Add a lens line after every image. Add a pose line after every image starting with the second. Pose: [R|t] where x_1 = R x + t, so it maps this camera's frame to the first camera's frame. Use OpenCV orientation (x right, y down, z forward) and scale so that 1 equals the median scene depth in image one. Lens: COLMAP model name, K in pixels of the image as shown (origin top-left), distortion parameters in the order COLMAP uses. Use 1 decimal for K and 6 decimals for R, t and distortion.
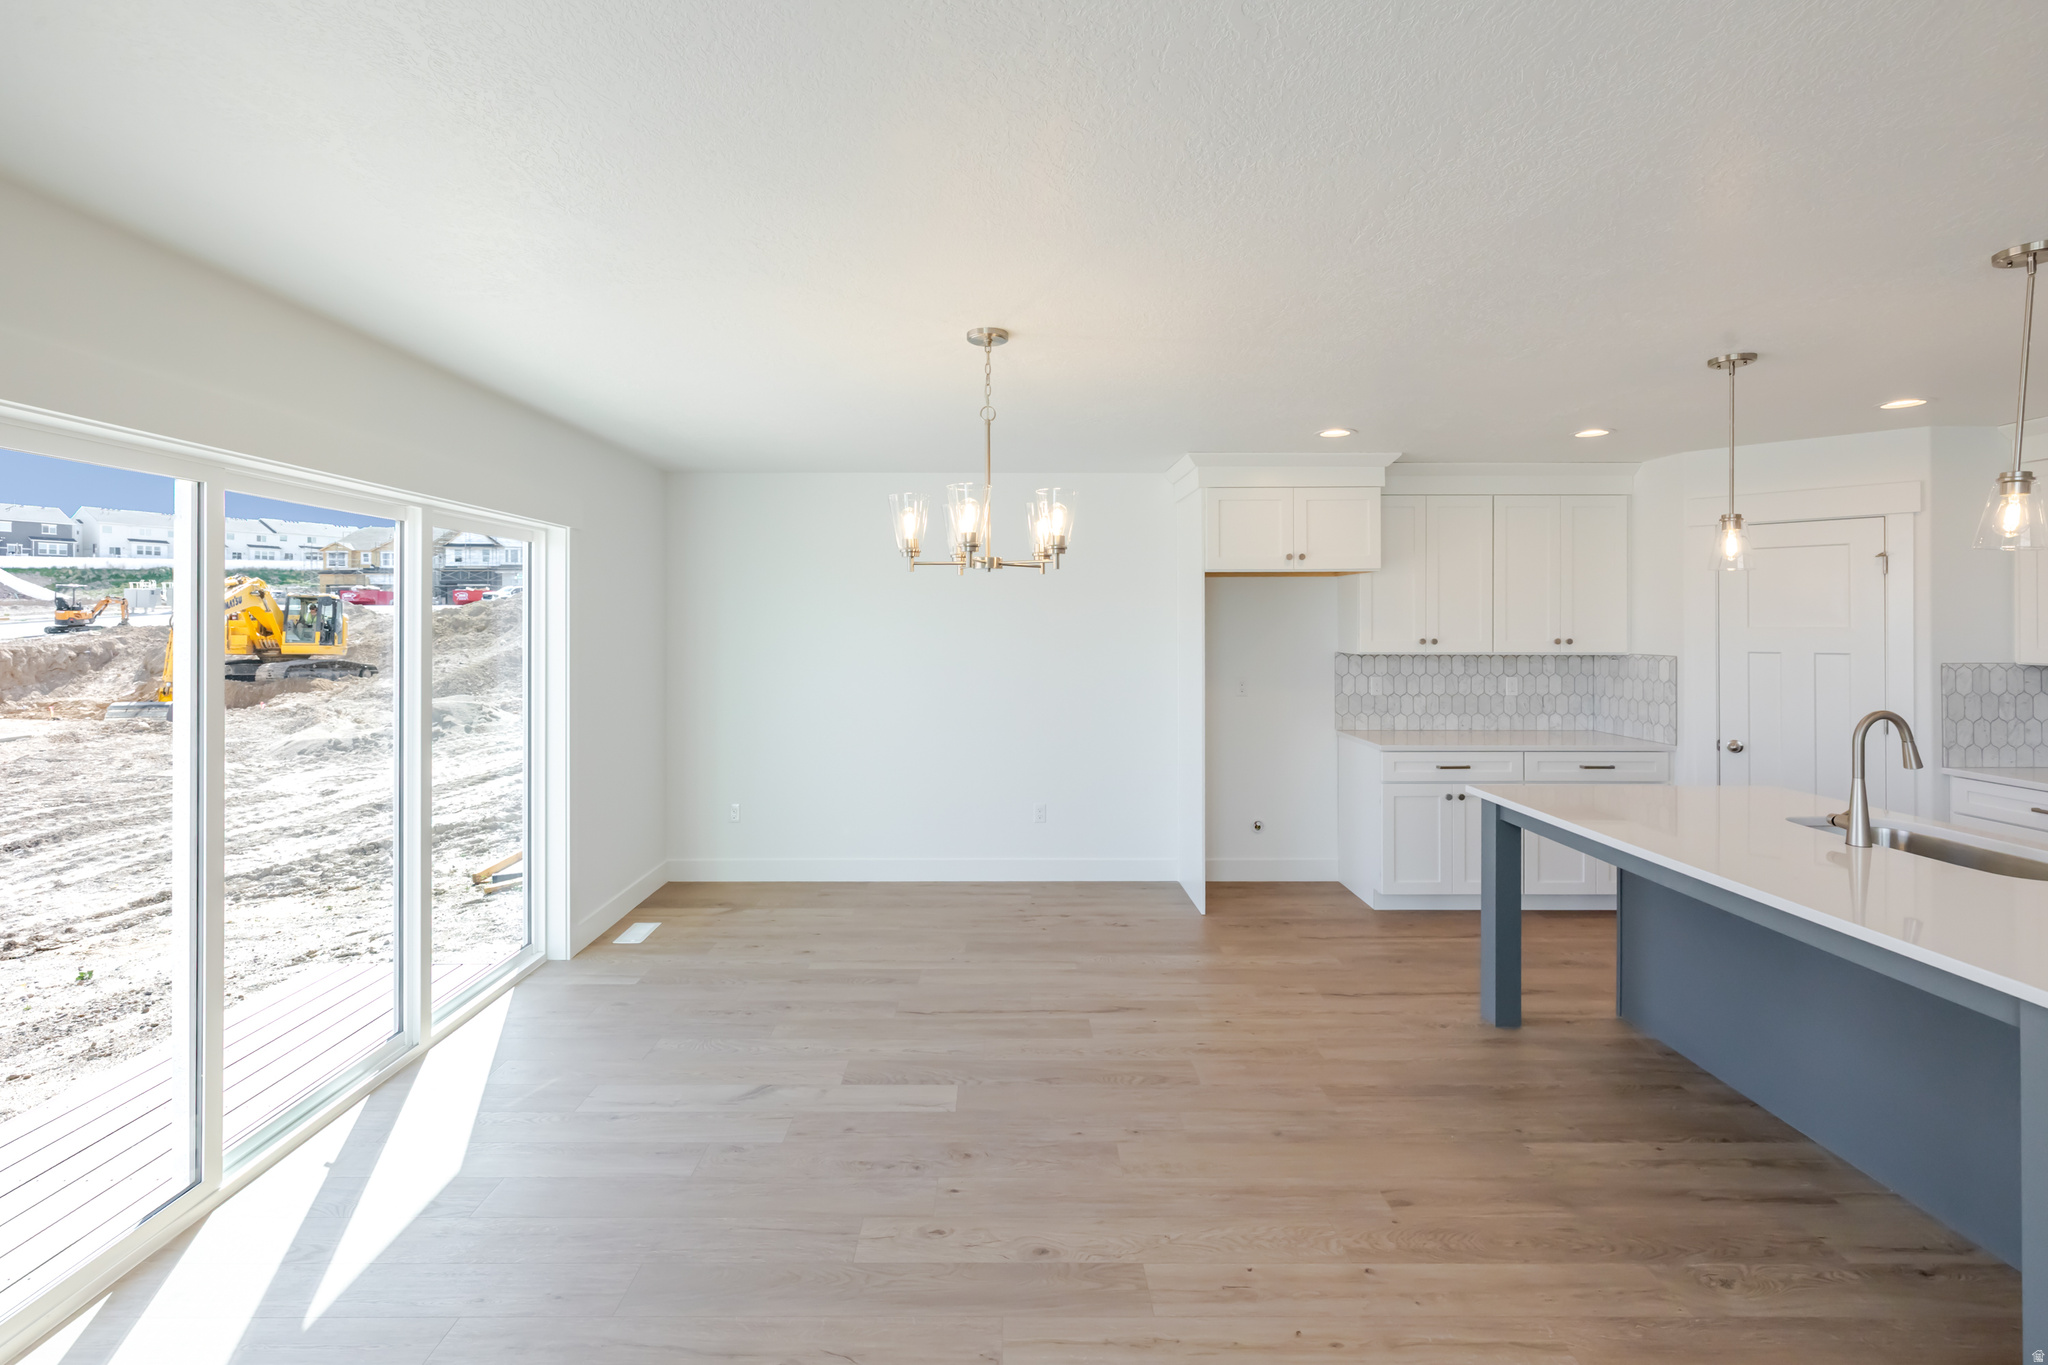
lens RADIAL K [[904.2, 0, 973.7], [0, 904.2, 629.6], [0, 0, 1]] dist [0.009494, 0.001077]
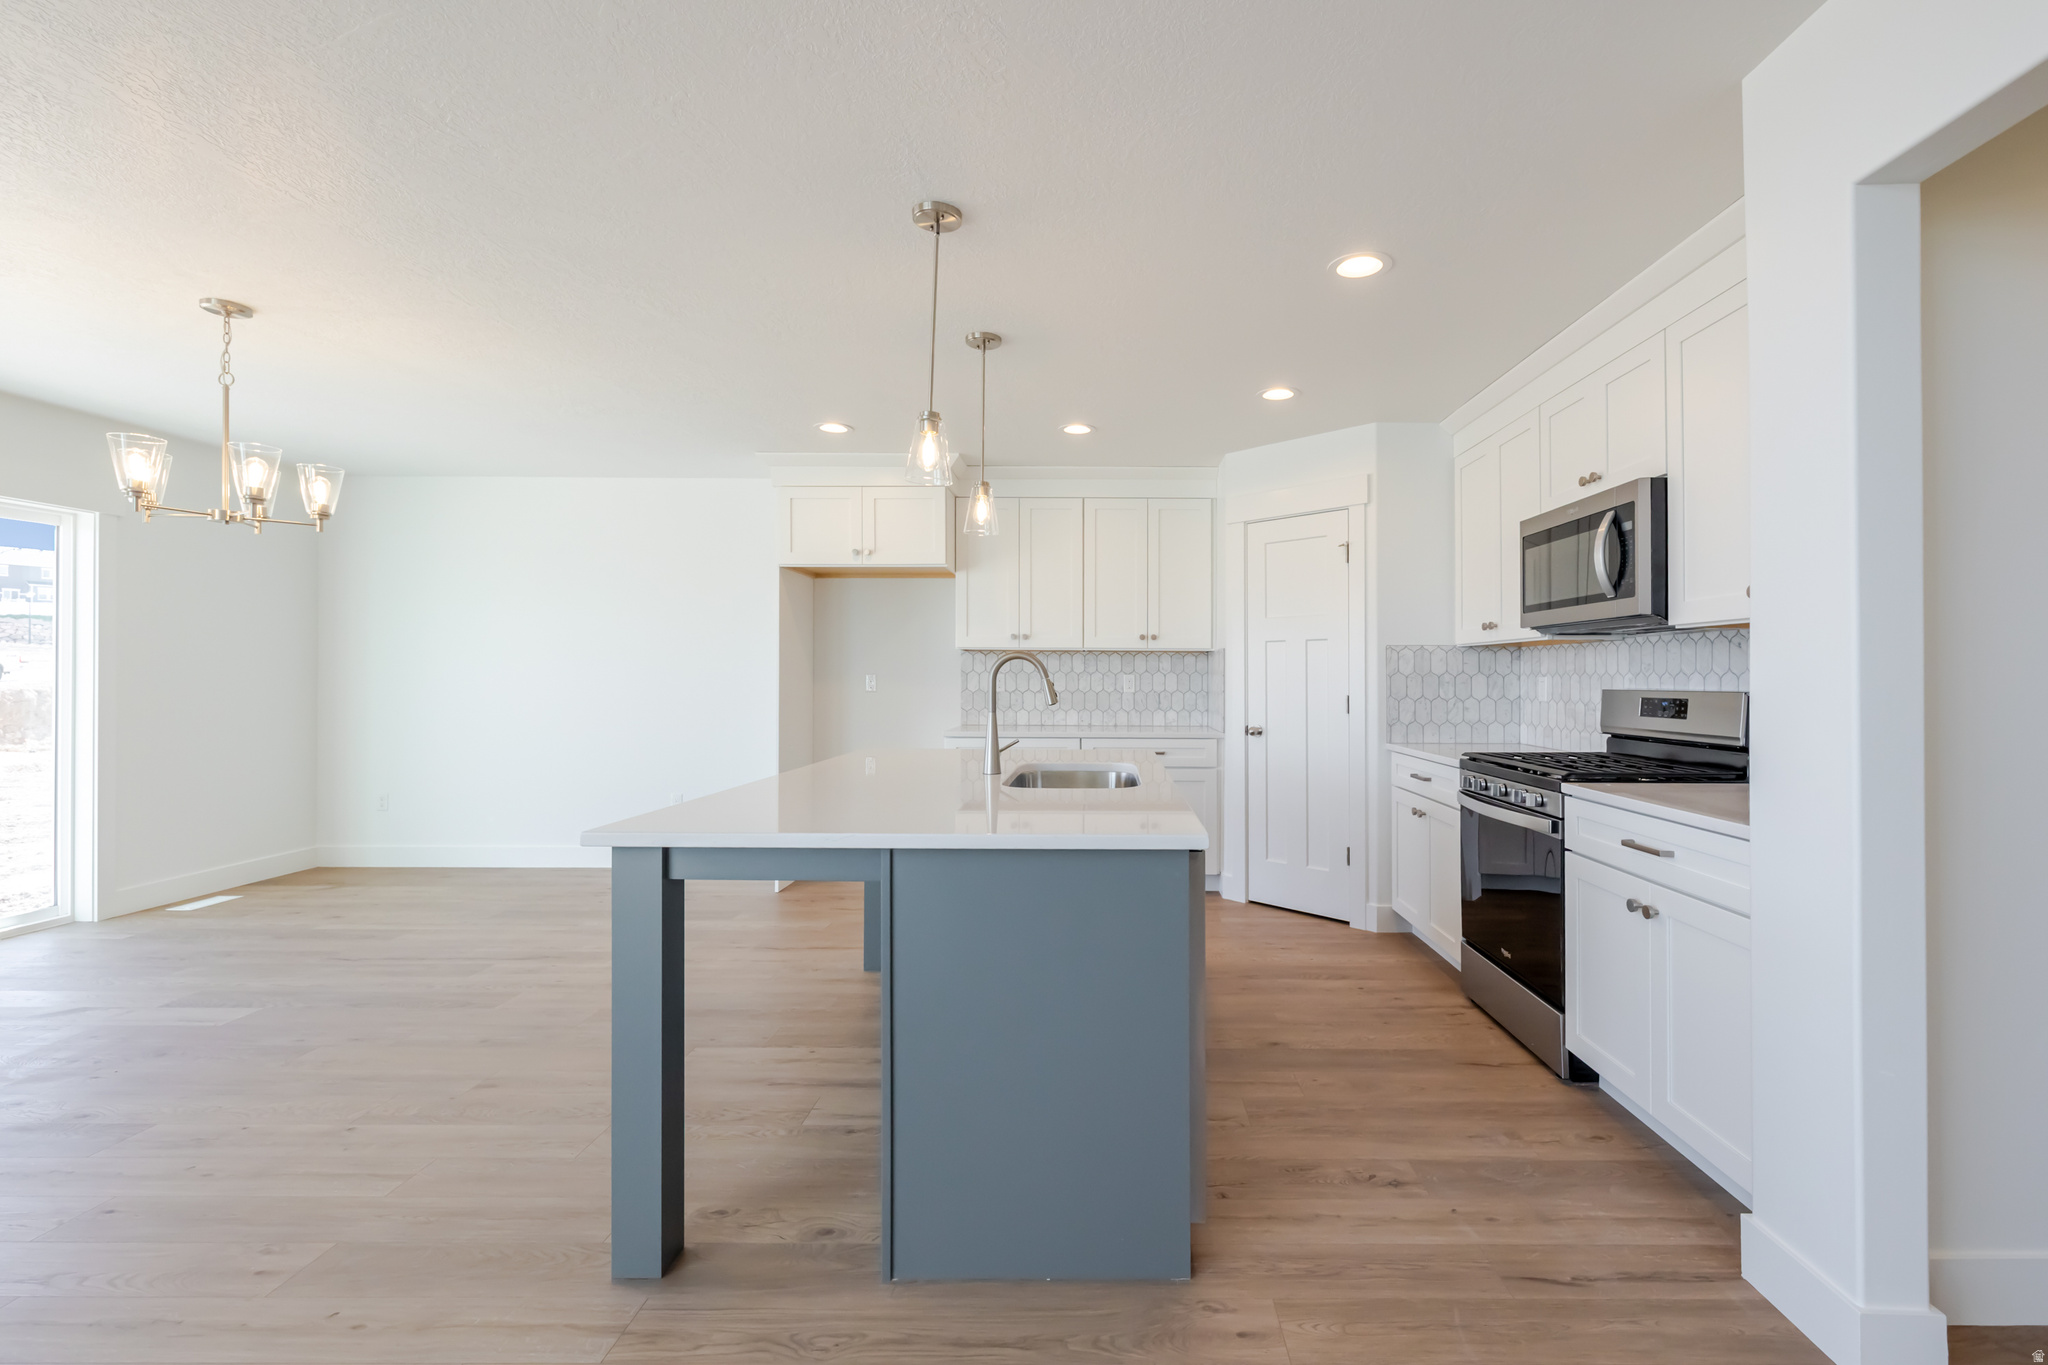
lens RADIAL K [[904.2, 0, 1063.8], [0, 904.2, 676.5], [0, 0, 1]] dist [0.009494, 0.001077]
pose [[0.999851, 0.004088, -0.016756, 0.612266], [-0.004257, 0.999940, -0.010089, 0.074361], [0.016714, 0.010159, 0.999809, -0.047783]]
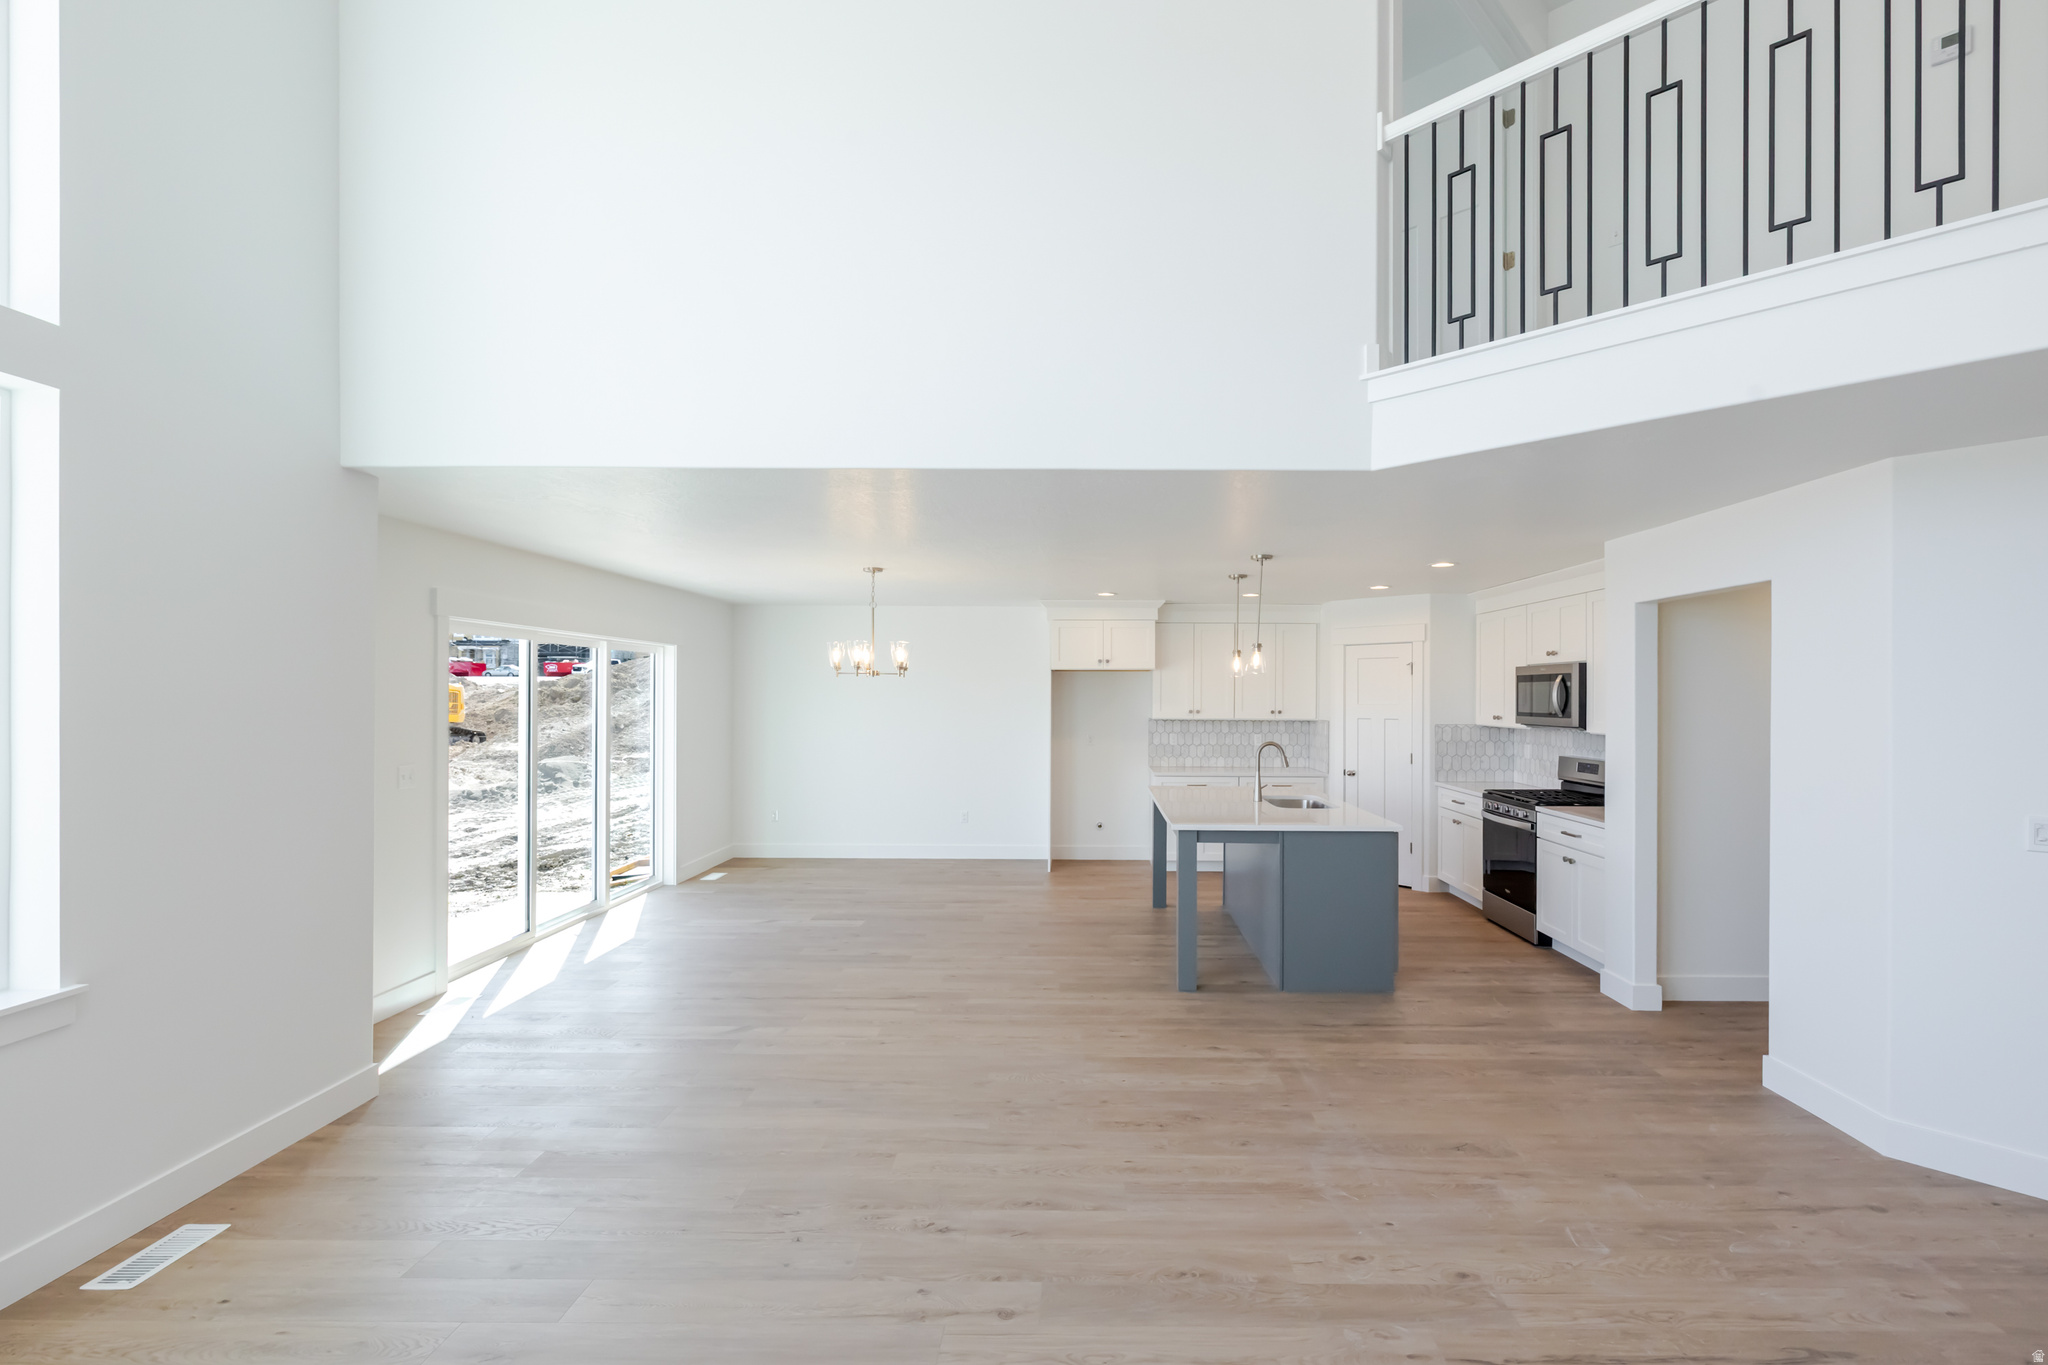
lens RADIAL K [[904.2, 0, 1048.4], [0, 904.2, 706.9], [0, 0, 1]] dist [0.009494, 0.001077]
pose [[0.999886, 0.005464, -0.014083, 0.279530], [-0.005412, 0.999978, 0.003703, 0.000011], [0.014103, -0.003626, 0.999894, -0.694641]]
